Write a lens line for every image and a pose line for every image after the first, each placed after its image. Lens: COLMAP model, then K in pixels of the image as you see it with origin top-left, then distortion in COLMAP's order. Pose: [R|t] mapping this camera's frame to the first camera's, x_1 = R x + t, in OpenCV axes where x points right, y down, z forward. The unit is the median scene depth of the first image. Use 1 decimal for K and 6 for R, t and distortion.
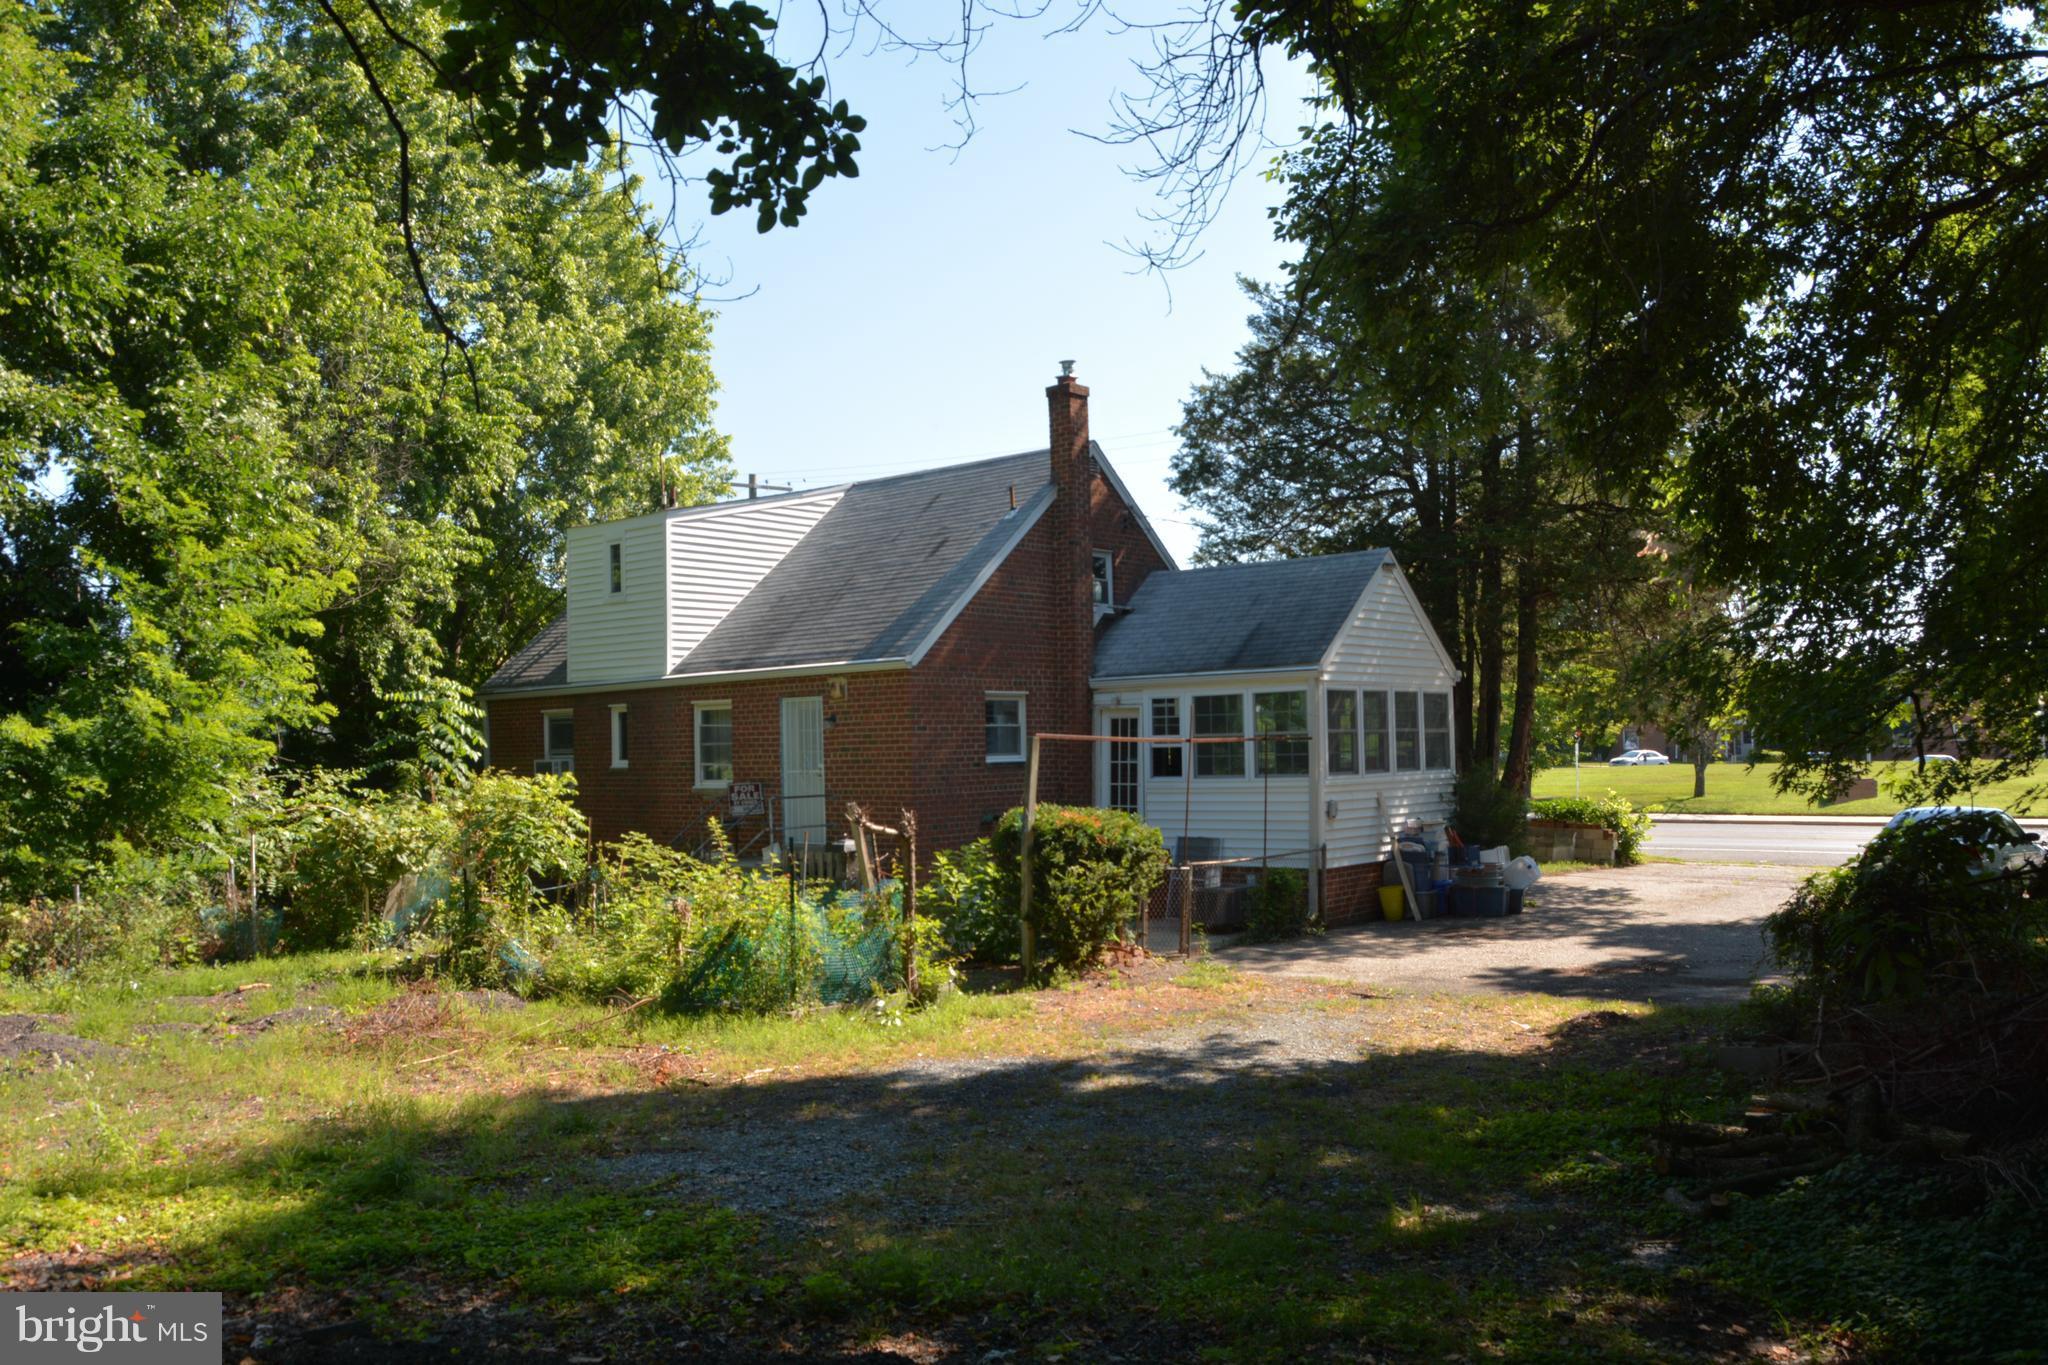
lens RADIAL K [[1583.2, 0, 1012.7], [0, 1583.2, 683.4], [0, 0, 1]] dist [-0.040842, 0.007294]
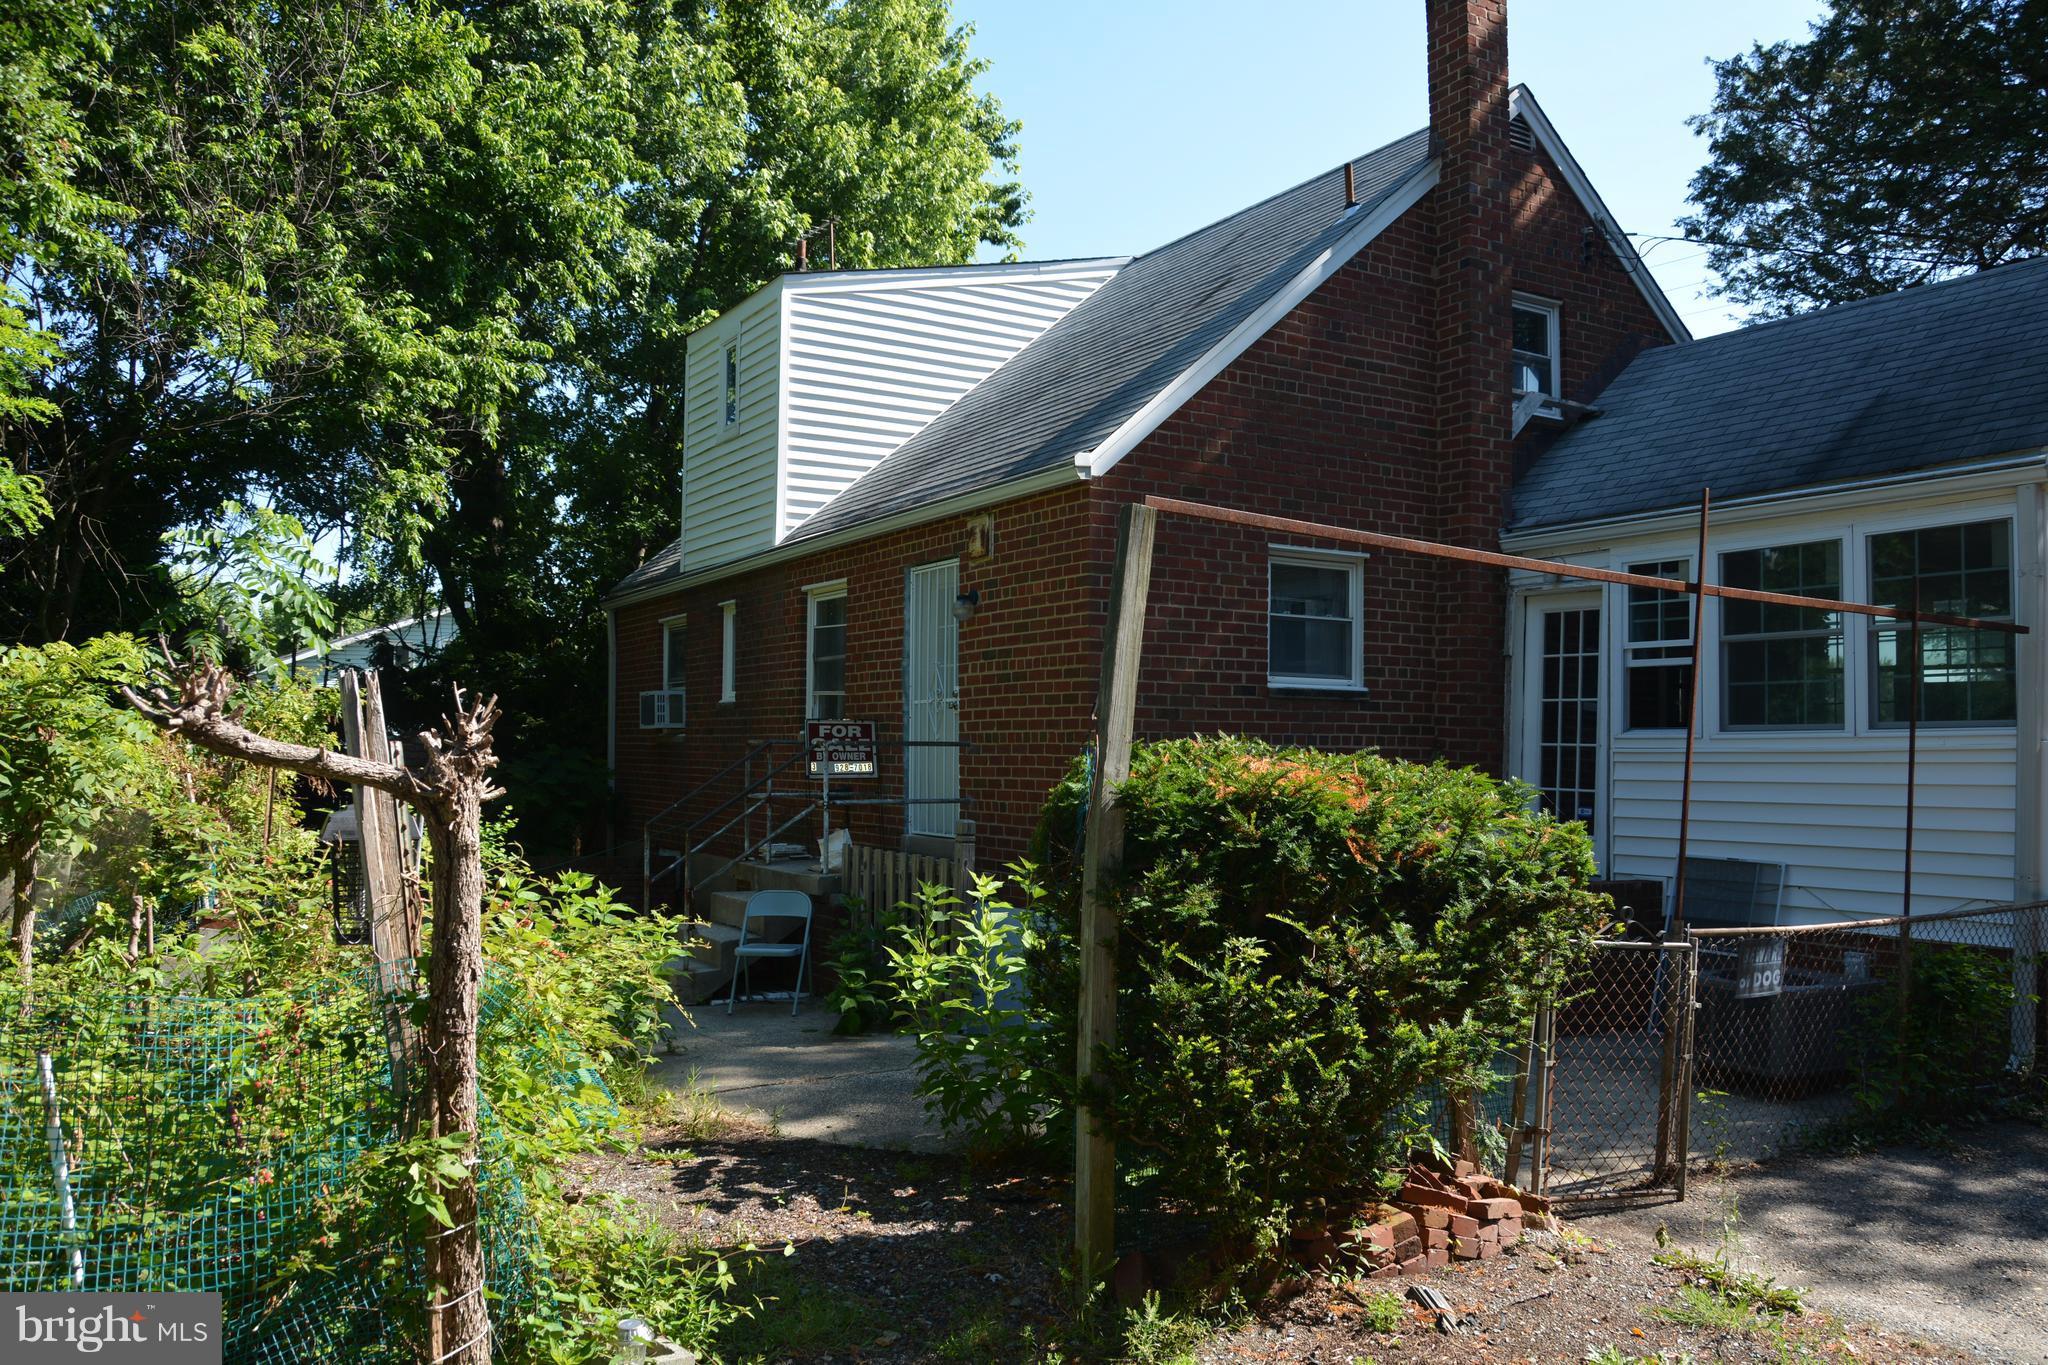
lens RADIAL K [[1583.2, 0, 1012.7], [0, 1583.2, 683.4], [0, 0, 1]] dist [-0.040842, 0.007294]
pose [[0.948808, 0.017471, -0.315370, 0.062541], [-0.018161, 0.999835, 0.000751, 0.048883], [0.315331, 0.005015, 0.948969, 0.498164]]
